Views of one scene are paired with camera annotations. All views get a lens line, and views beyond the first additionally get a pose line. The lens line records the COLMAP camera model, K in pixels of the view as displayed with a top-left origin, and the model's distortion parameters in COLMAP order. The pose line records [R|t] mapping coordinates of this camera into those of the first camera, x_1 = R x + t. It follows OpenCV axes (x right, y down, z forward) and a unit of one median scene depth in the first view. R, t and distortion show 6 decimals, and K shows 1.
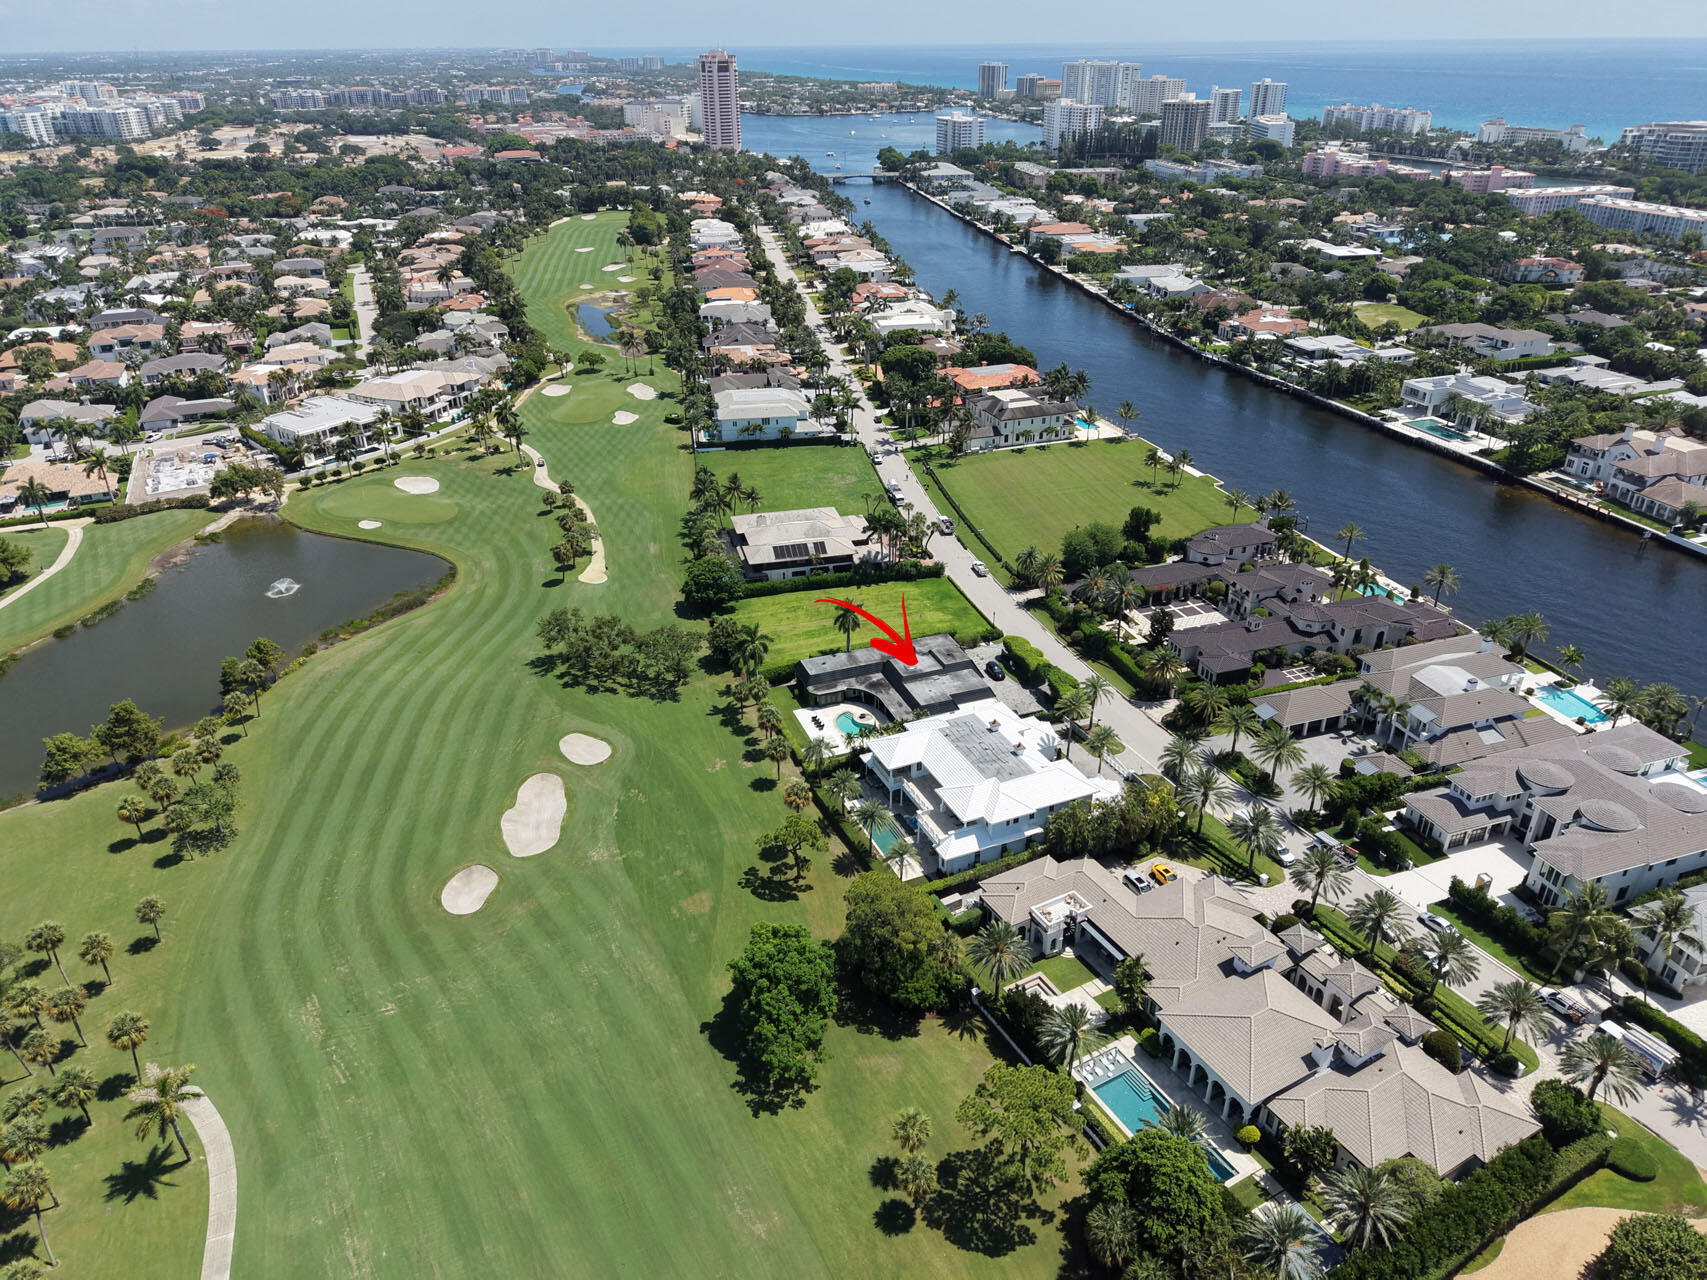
lens RADIAL K [[1164.6, 0, 853.5], [0, 1164.6, 640.0], [0, 0, 1]] dist [0.048186, -0.047875]
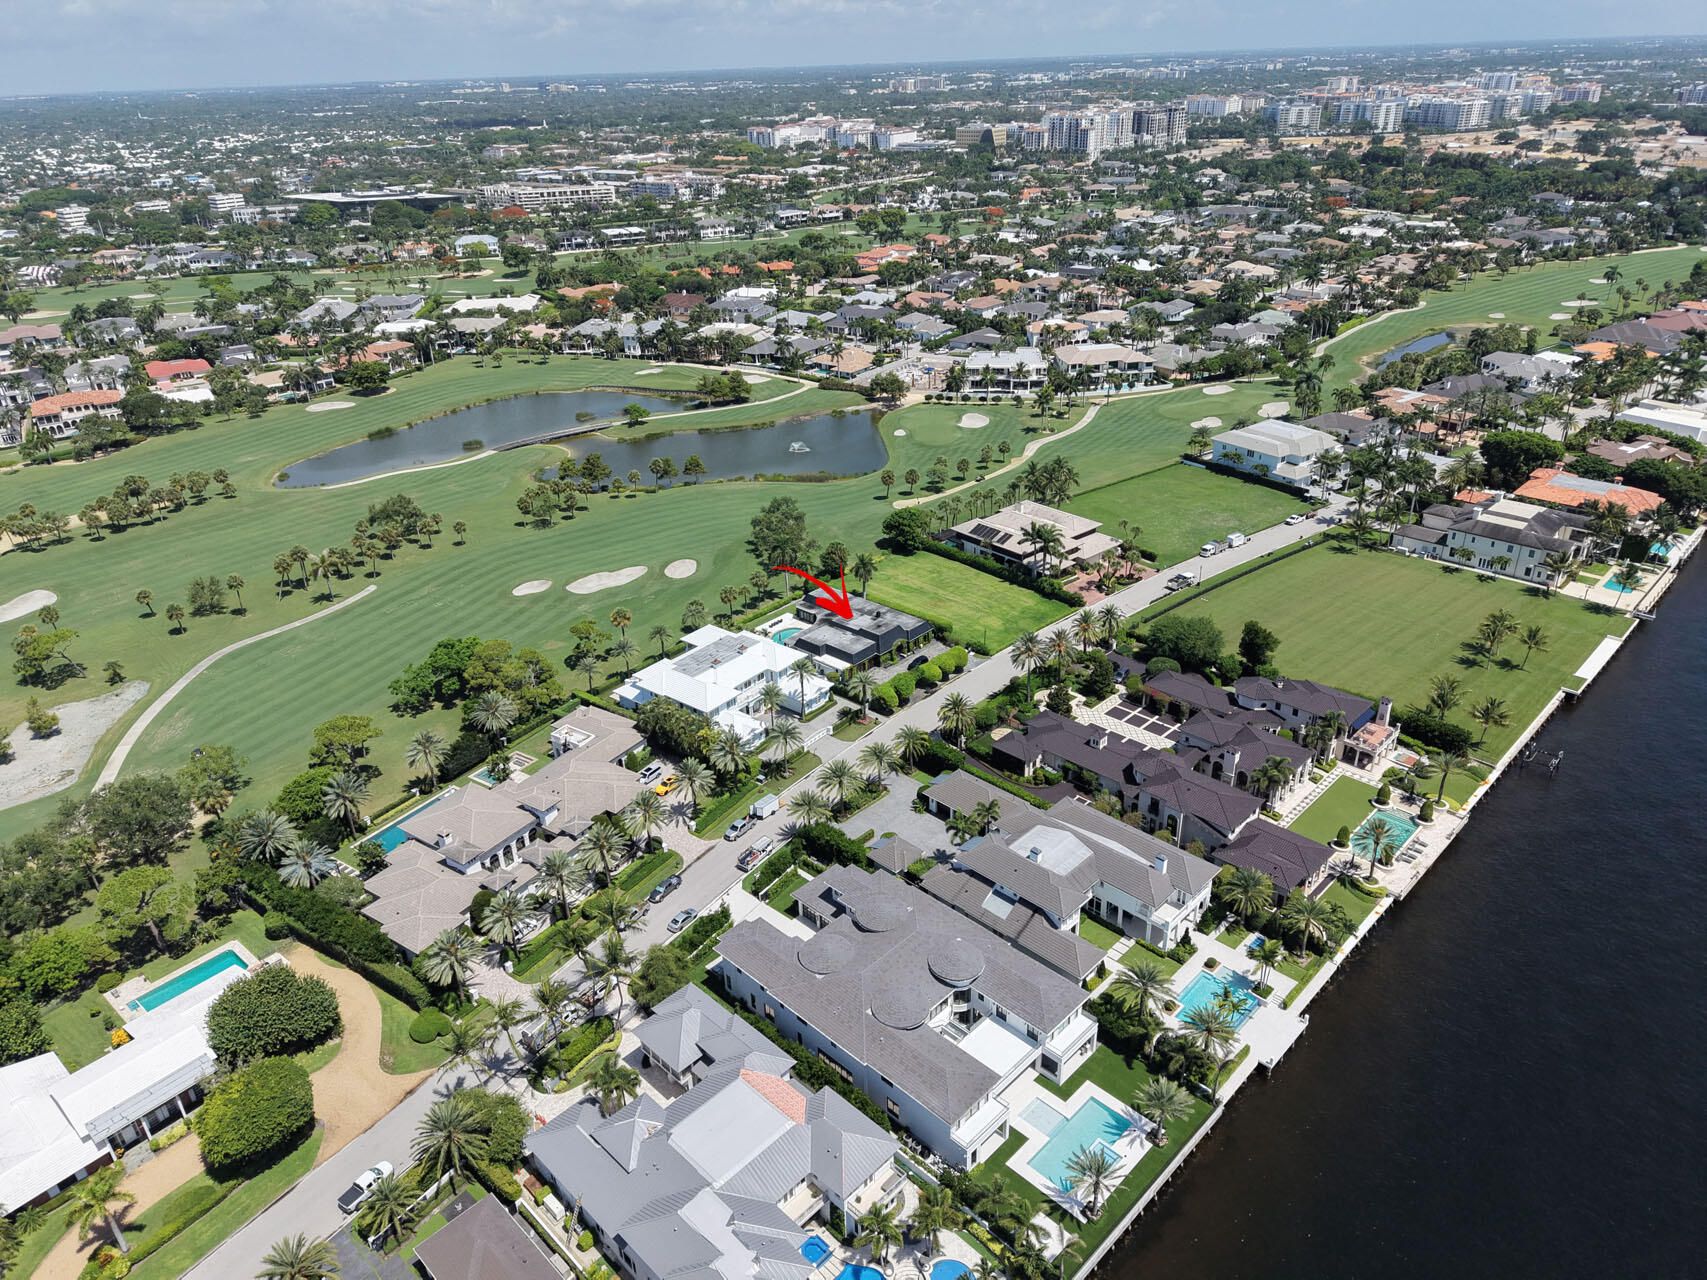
lens RADIAL K [[1164.6, 0, 853.5], [0, 1164.6, 640.0], [0, 0, 1]] dist [0.048186, -0.047875]
pose [[0.435480, 0.395074, -0.808872, 0.841114], [-0.384041, 0.894211, 0.229996, -0.192061], [0.814168, 0.210481, 0.541136, 0.295367]]
